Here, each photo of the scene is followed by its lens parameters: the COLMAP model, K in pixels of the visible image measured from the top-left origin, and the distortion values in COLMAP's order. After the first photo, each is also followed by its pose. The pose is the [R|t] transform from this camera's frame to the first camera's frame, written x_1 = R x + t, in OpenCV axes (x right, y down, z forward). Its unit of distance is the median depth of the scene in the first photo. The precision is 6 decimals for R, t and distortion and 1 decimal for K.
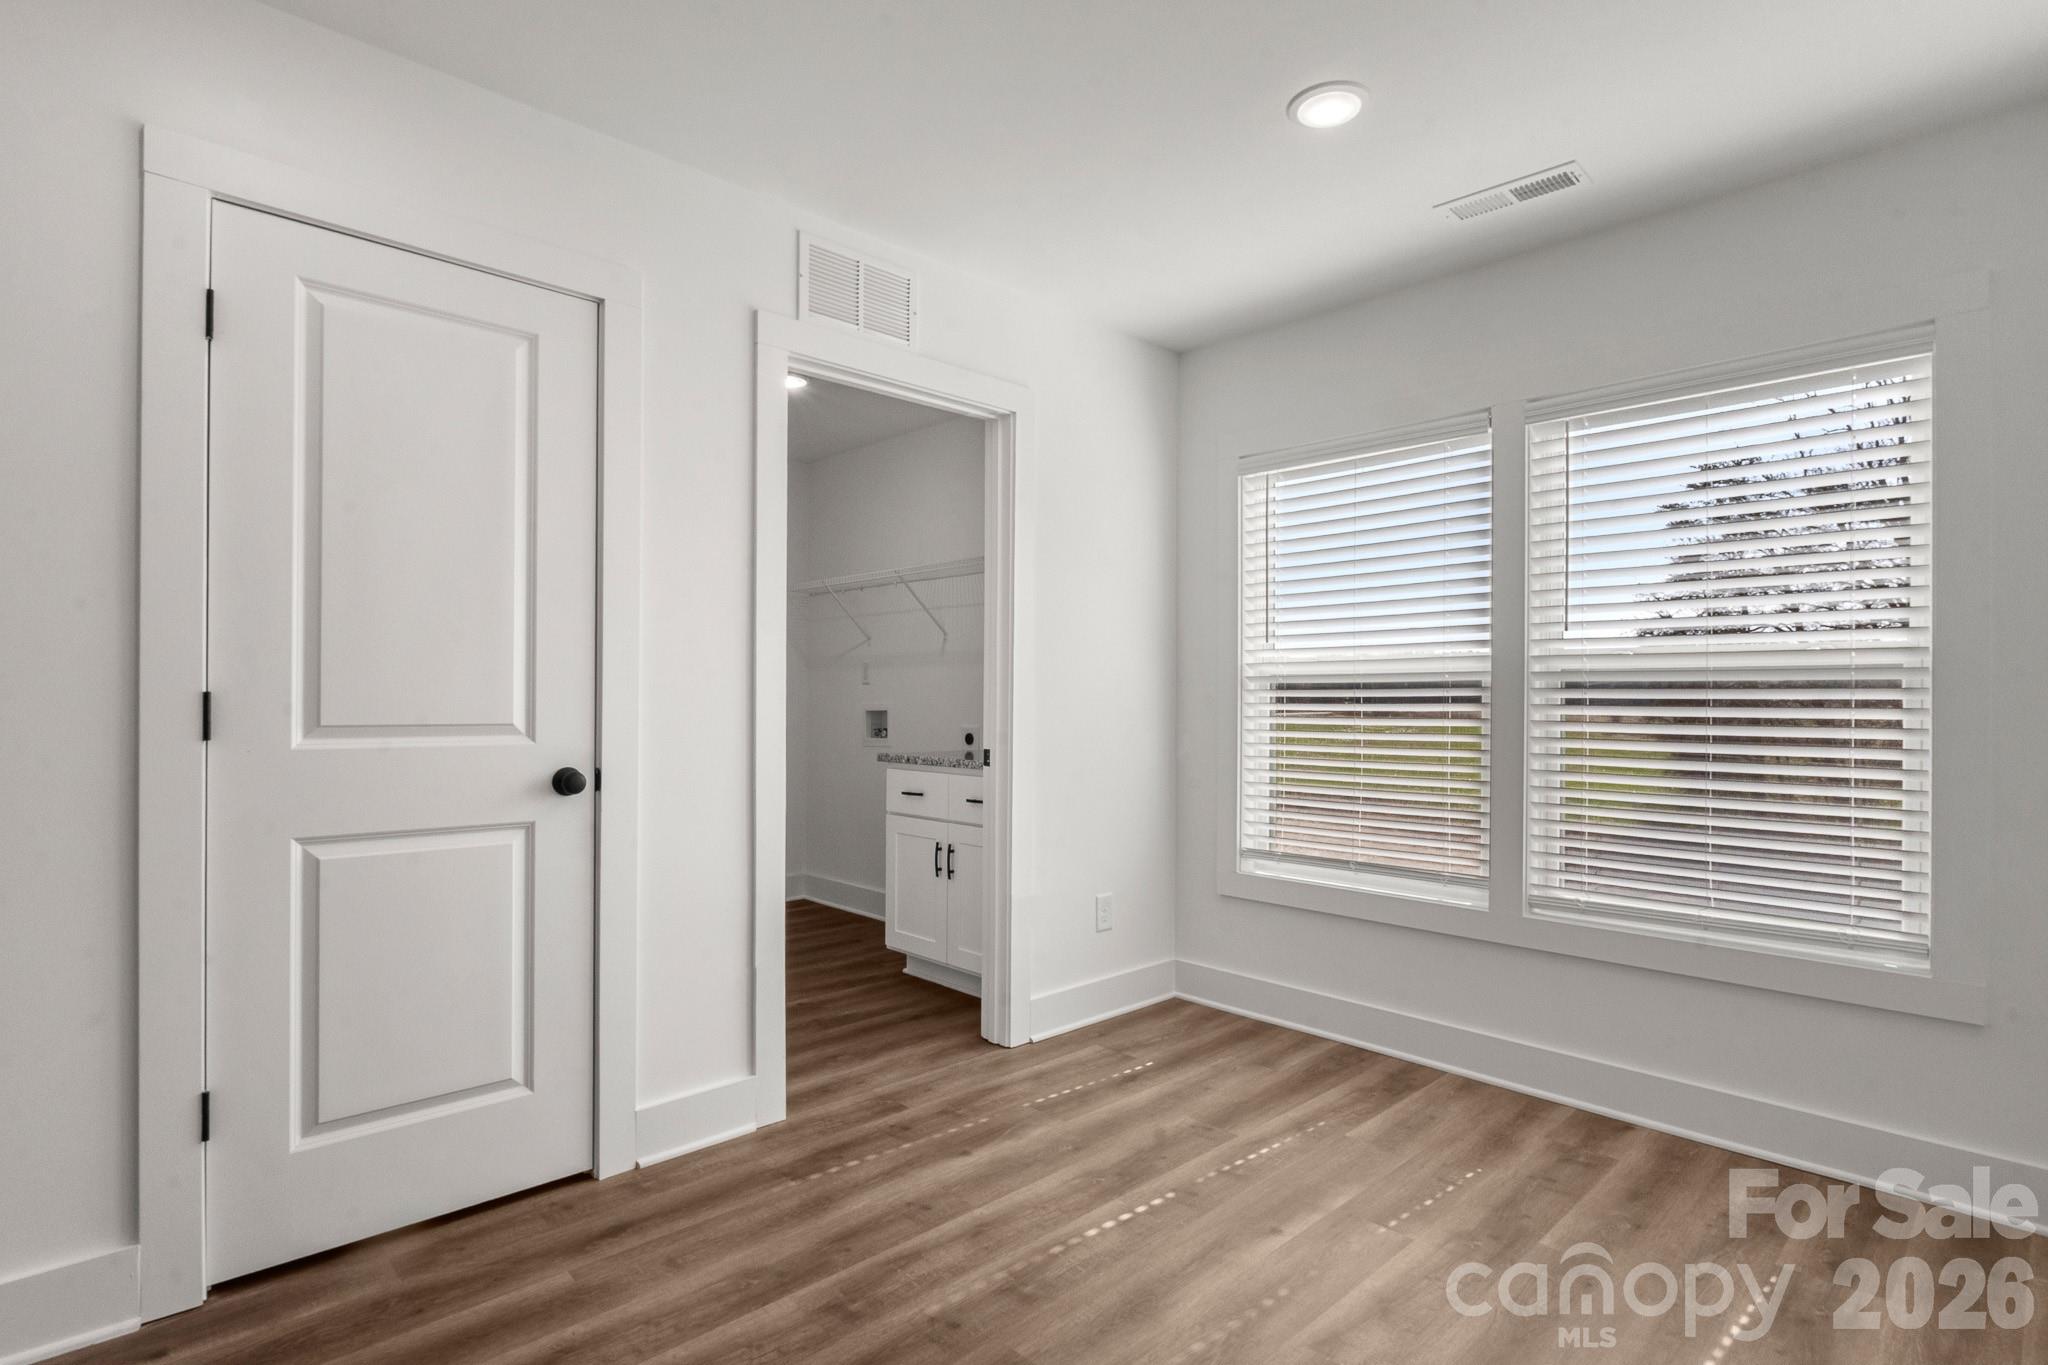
lens RADIAL K [[987.8, 0, 1018.5], [0, 987.8, 693.8], [0, 0, 1]] dist [0.002792, 0.000901]
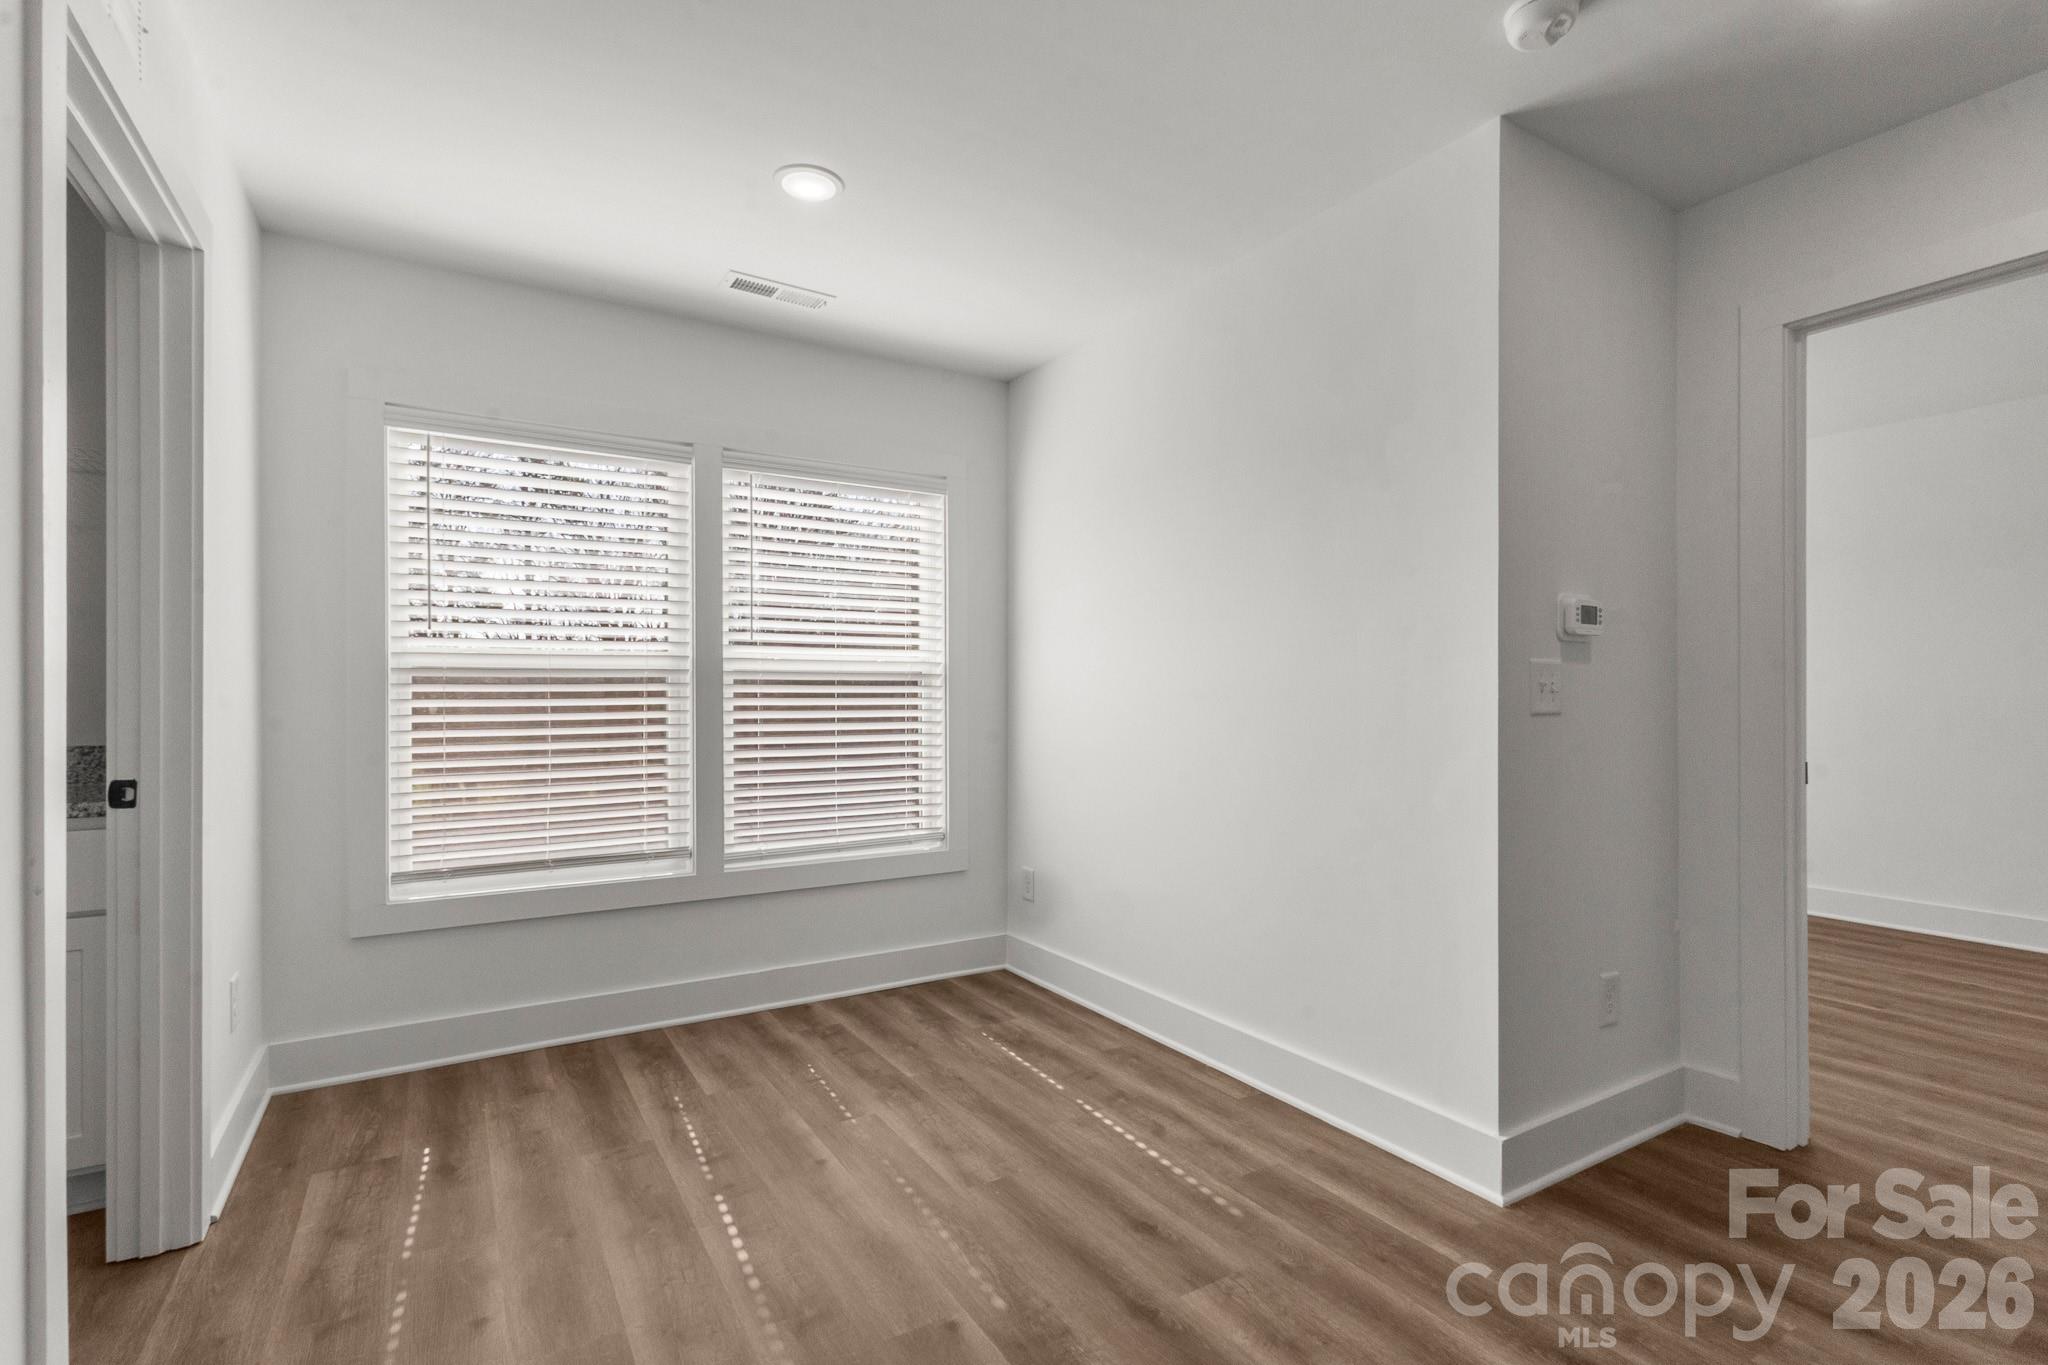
lens RADIAL K [[952.0, 0, 1013.2], [0, 952.0, 685.2], [0, 0, 1]] dist [0.004686, 0.000577]
pose [[0.230952, 0.002737, 0.972961, -0.573741], [-0.001165, 0.999996, -0.002537, -0.001636], [-0.972964, -0.000547, 0.230955, 0.404018]]
